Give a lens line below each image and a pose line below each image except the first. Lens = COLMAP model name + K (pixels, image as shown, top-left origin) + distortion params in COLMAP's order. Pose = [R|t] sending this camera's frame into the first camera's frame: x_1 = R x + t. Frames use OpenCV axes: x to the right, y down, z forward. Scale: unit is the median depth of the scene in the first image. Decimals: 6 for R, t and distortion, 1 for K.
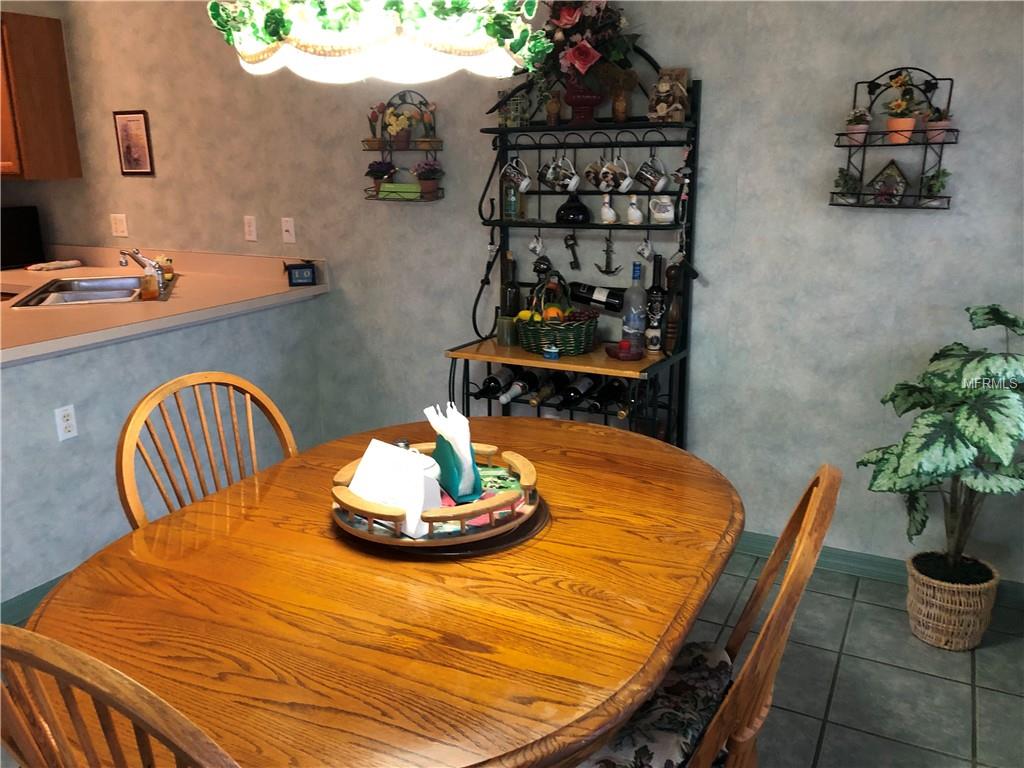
lens RADIAL K [[845.2, 0, 508.5], [0, 845.2, 376.9], [0, 0, 1]] dist [0.025267, -0.009017]
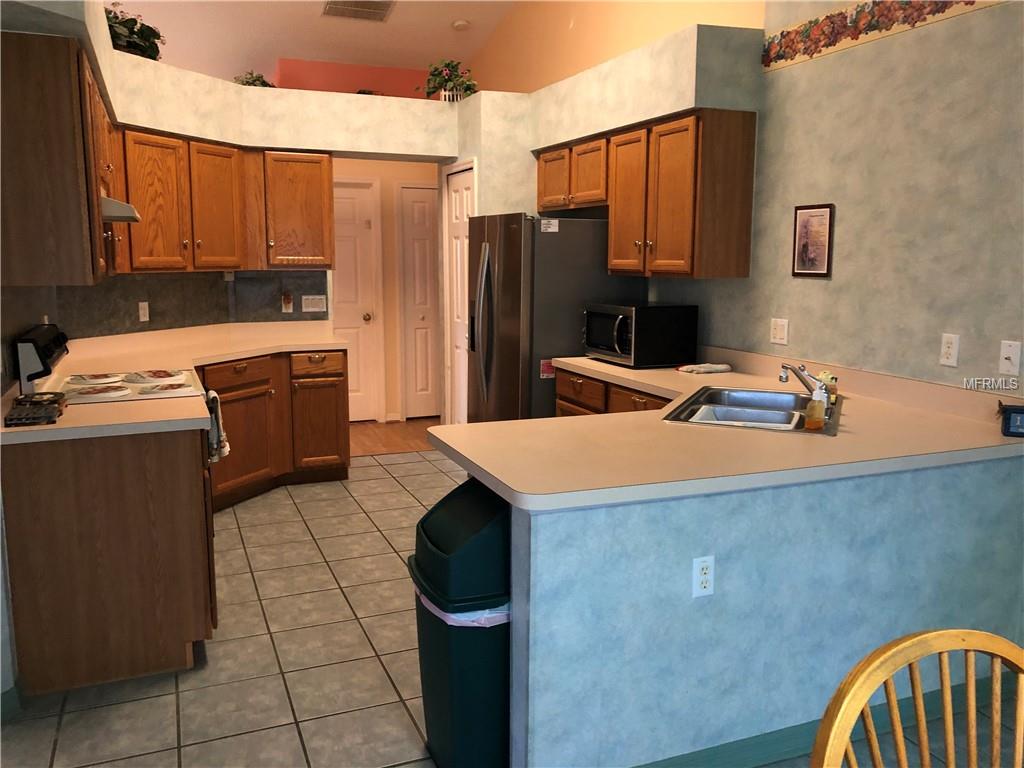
lens RADIAL K [[836.2, 0, 512.0], [0, 836.2, 384.0], [0, 0, 1]] dist [0.052039, -0.074473]
pose [[0.769348, 0.111362, -0.629048, -0.126064], [-0.171282, 0.984594, -0.035179, -0.050213], [0.615439, 0.134810, 0.776570, 0.169389]]
